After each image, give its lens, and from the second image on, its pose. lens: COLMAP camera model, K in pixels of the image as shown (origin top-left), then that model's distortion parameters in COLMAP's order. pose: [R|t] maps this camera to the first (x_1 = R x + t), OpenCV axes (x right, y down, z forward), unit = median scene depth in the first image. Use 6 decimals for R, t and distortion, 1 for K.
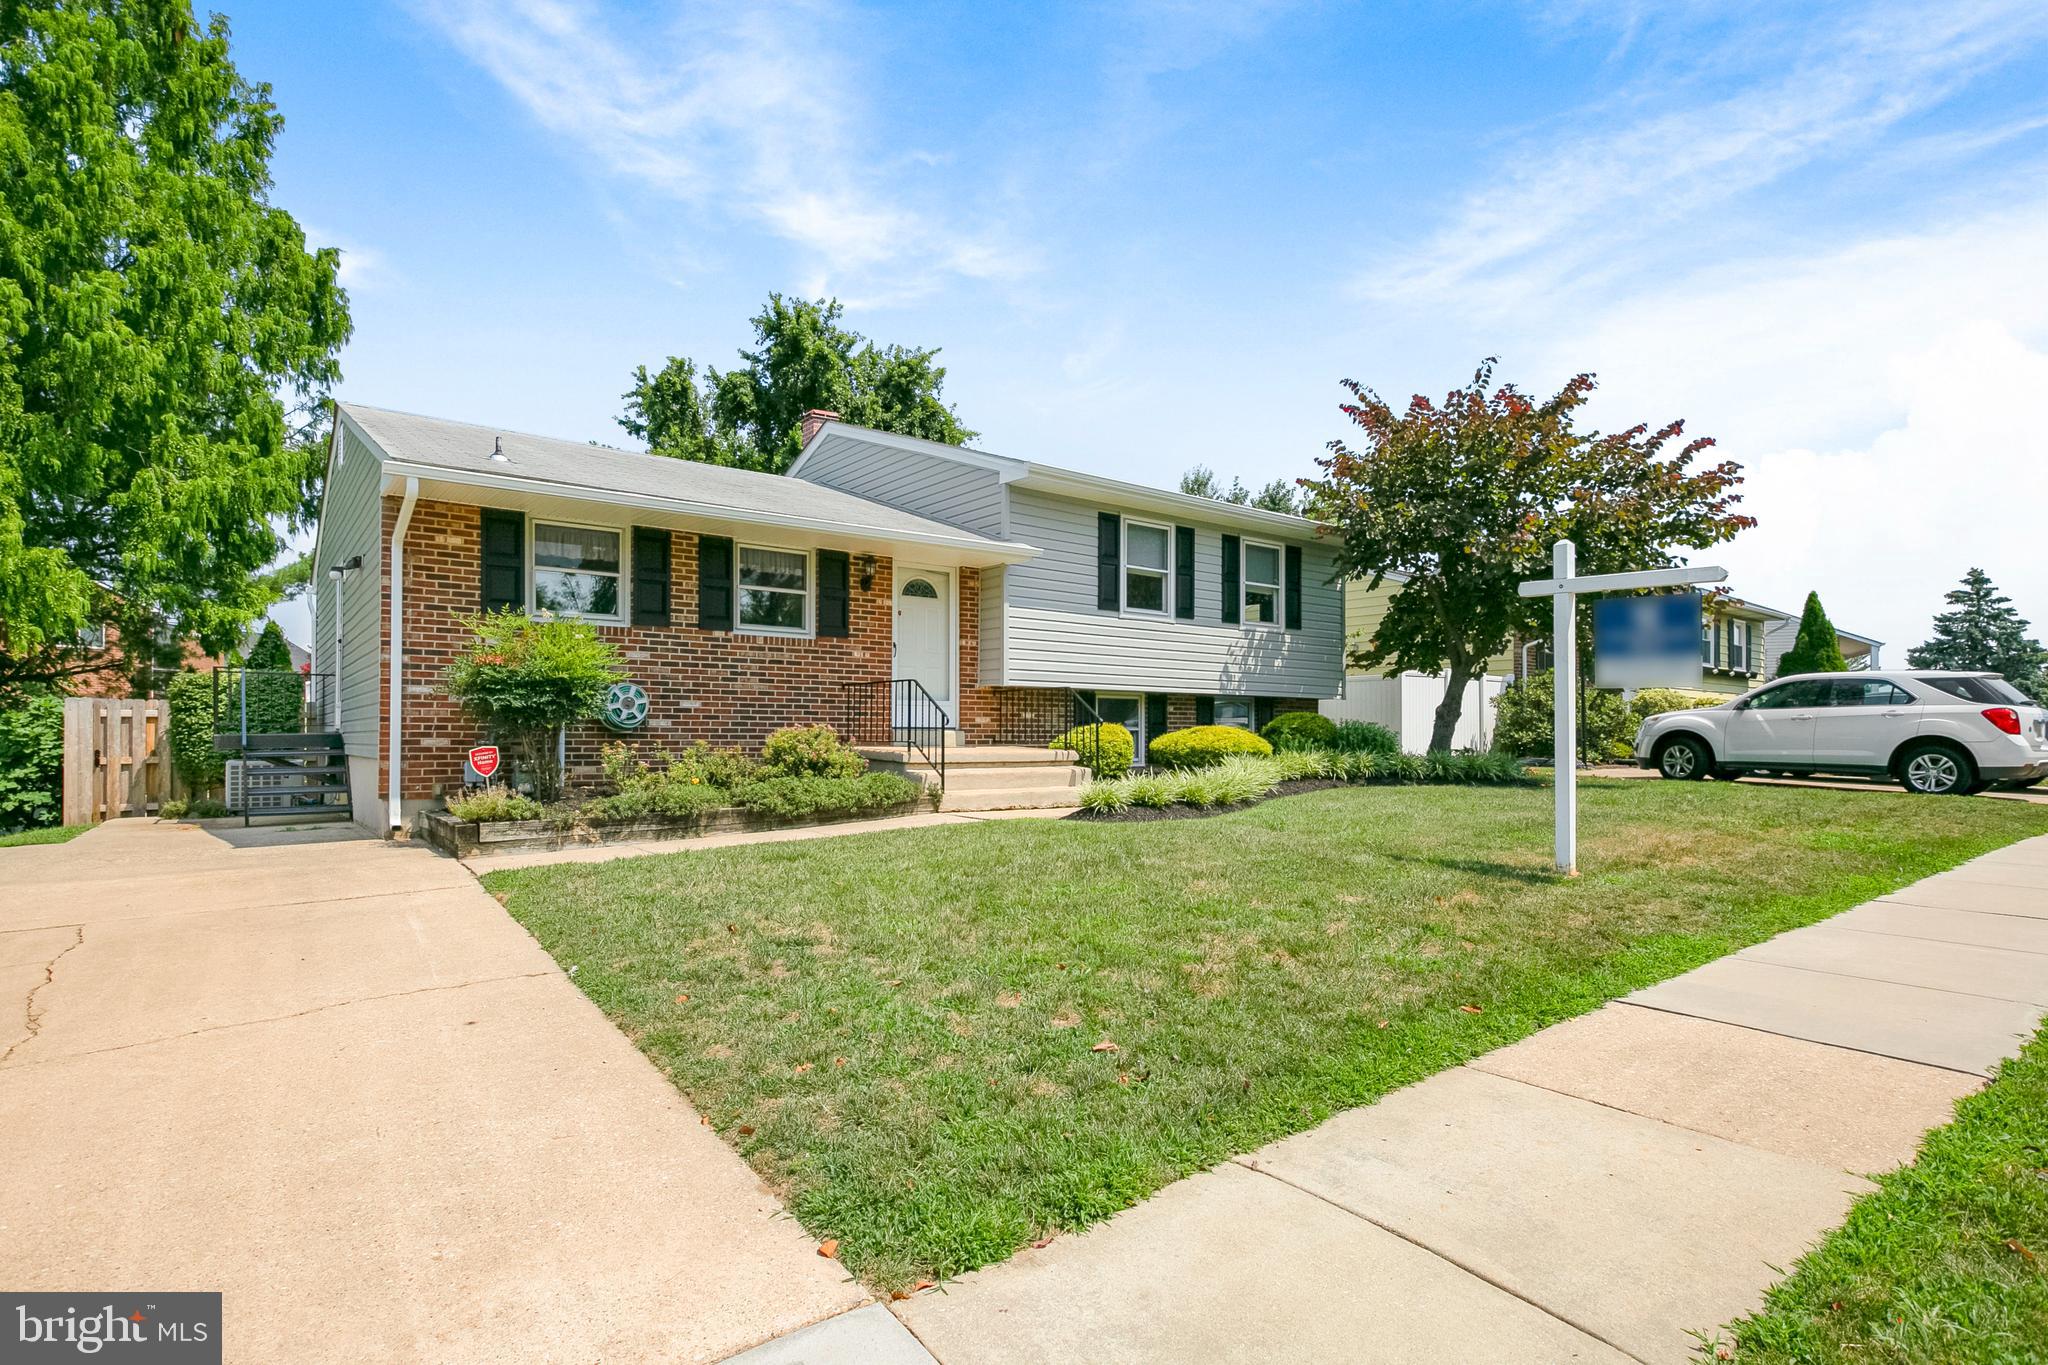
lens RADIAL K [[987.9, 0, 1015.7], [0, 987.9, 697.3], [0, 0, 1]] dist [0.001969, 0.001721]
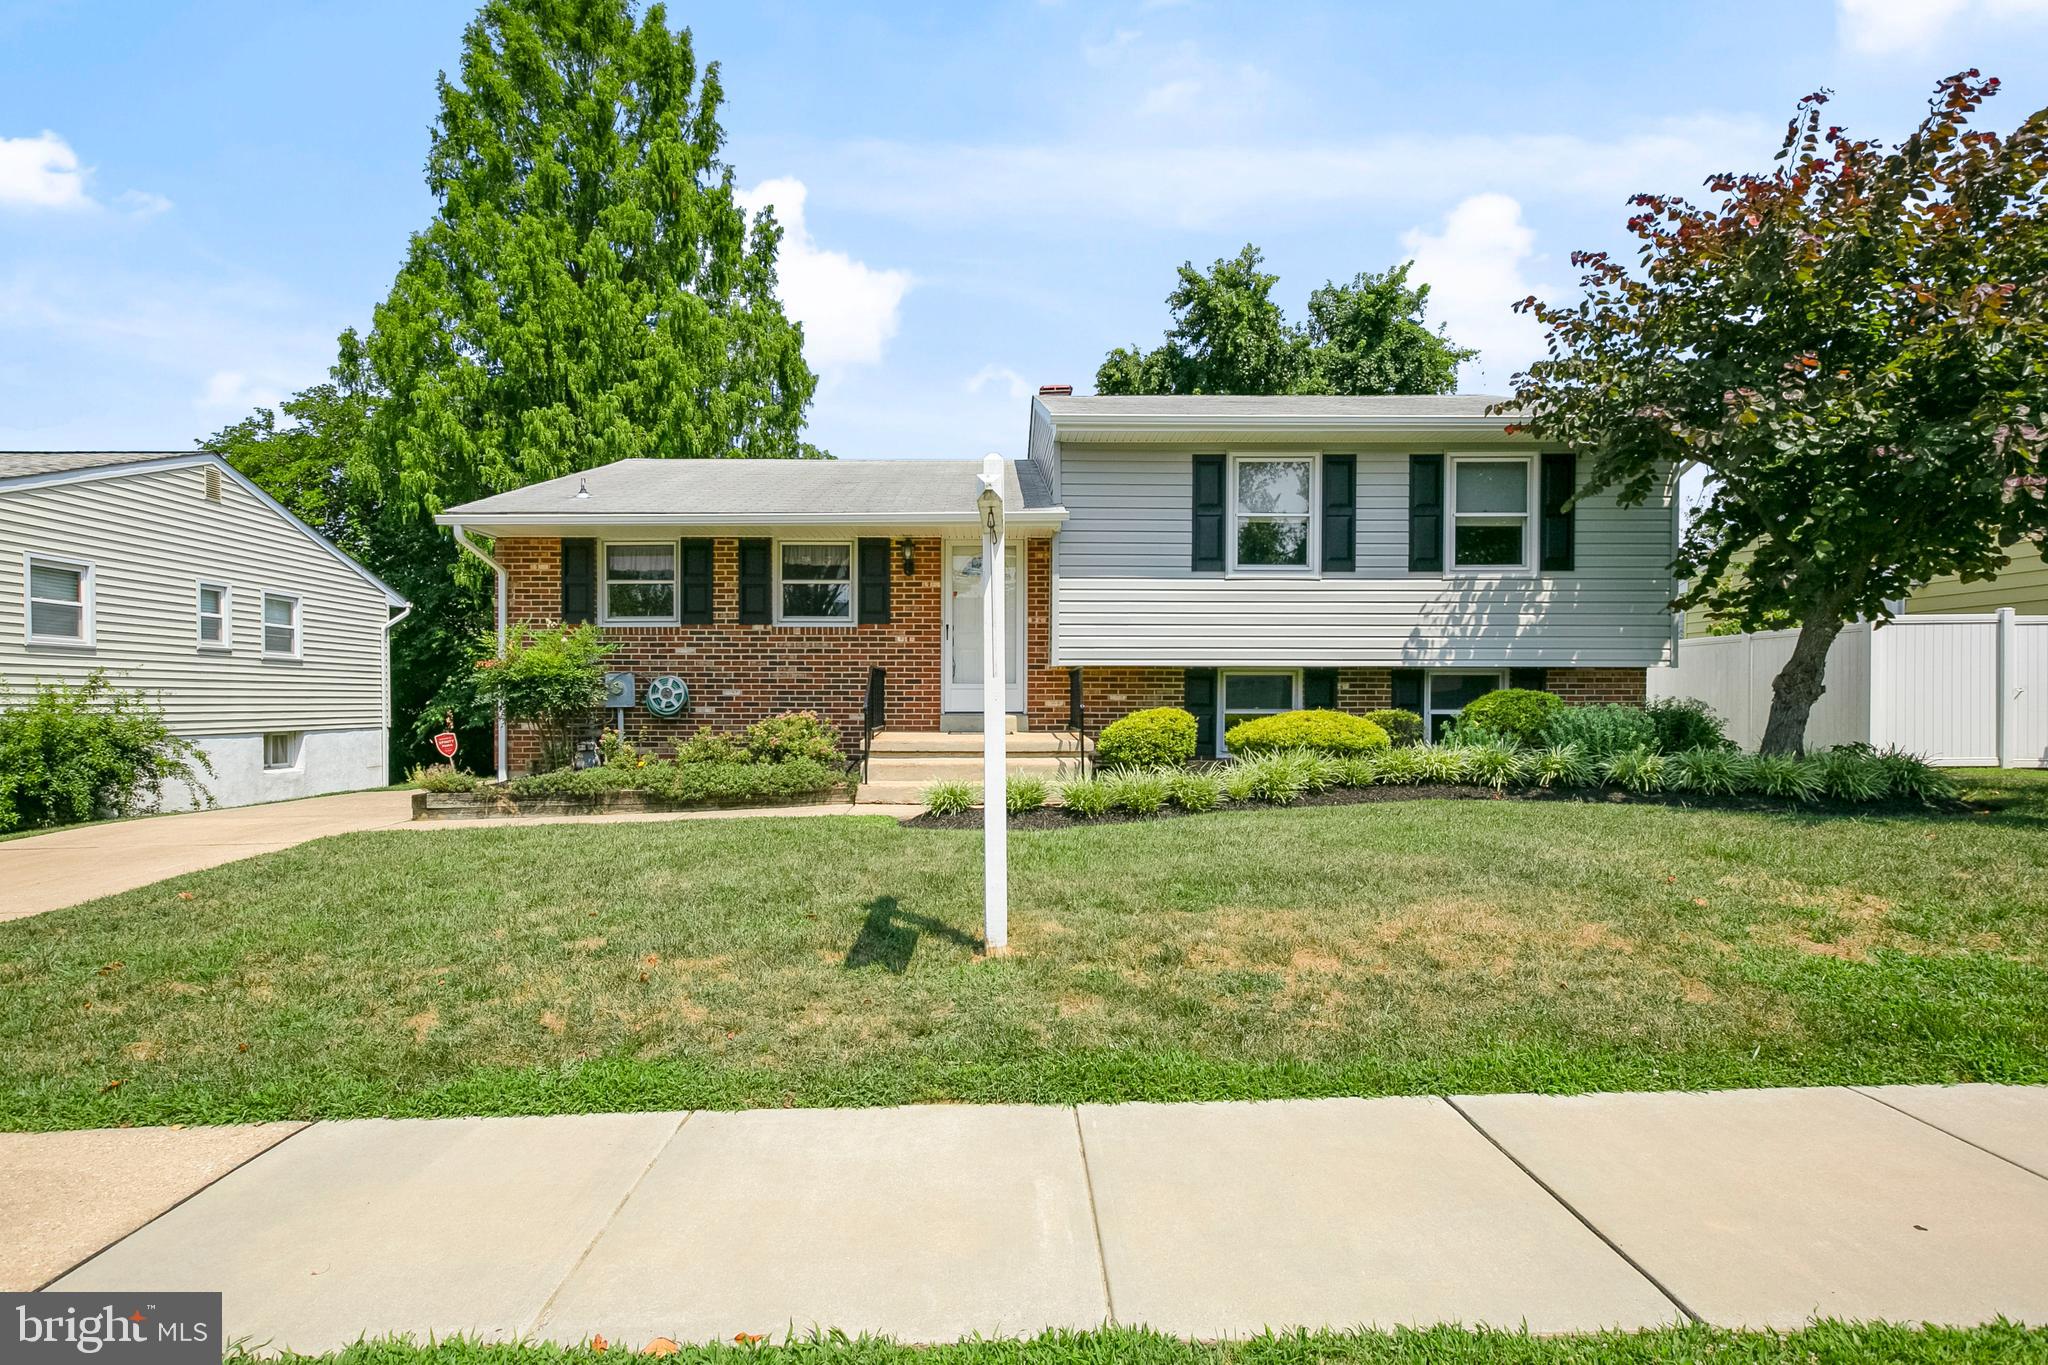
lens RADIAL K [[987.9, 0, 1012.9], [0, 987.9, 689.6], [0, 0, 1]] dist [0.001969, 0.001721]
pose [[0.805254, -0.007899, -0.592877, 0.523564], [0.023946, 0.999529, 0.019206, -0.009005], [0.592446, -0.029662, 0.805064, 0.261375]]
